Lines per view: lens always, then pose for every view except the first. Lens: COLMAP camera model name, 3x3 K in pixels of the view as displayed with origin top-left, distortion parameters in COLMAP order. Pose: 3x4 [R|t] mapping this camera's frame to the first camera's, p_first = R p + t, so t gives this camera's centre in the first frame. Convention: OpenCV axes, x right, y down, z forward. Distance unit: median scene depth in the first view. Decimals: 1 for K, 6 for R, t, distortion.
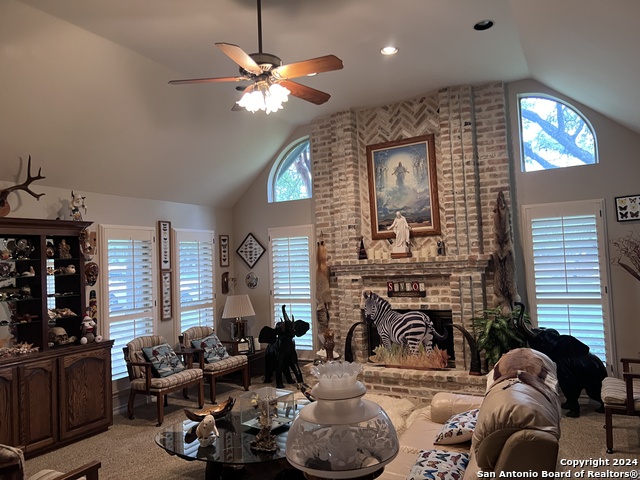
lens RADIAL K [[481.9, 0, 319.5], [0, 481.9, 237.2], [0, 0, 1]] dist [0.061409, -0.078752]
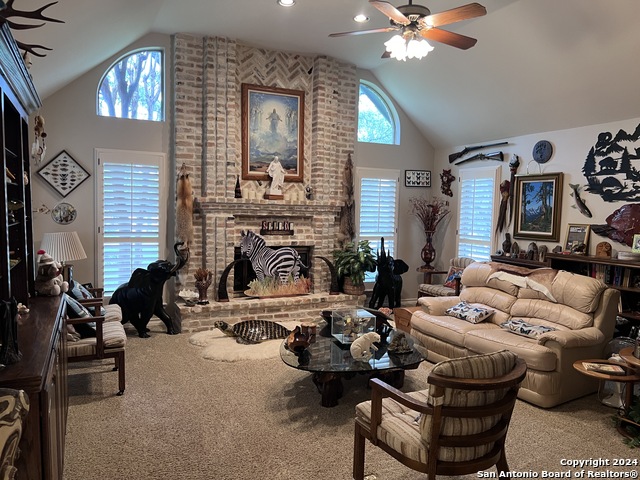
lens RADIAL K [[460.0, 0, 319.7], [0, 460.0, 243.4], [0, 0, 1]] dist [0.000701, -0.007801]
pose [[0.572749, -0.012702, 0.819632, -0.624532], [-0.100143, 0.991306, 0.085342, 0.042348], [-0.813591, -0.130960, 0.566498, 0.314245]]
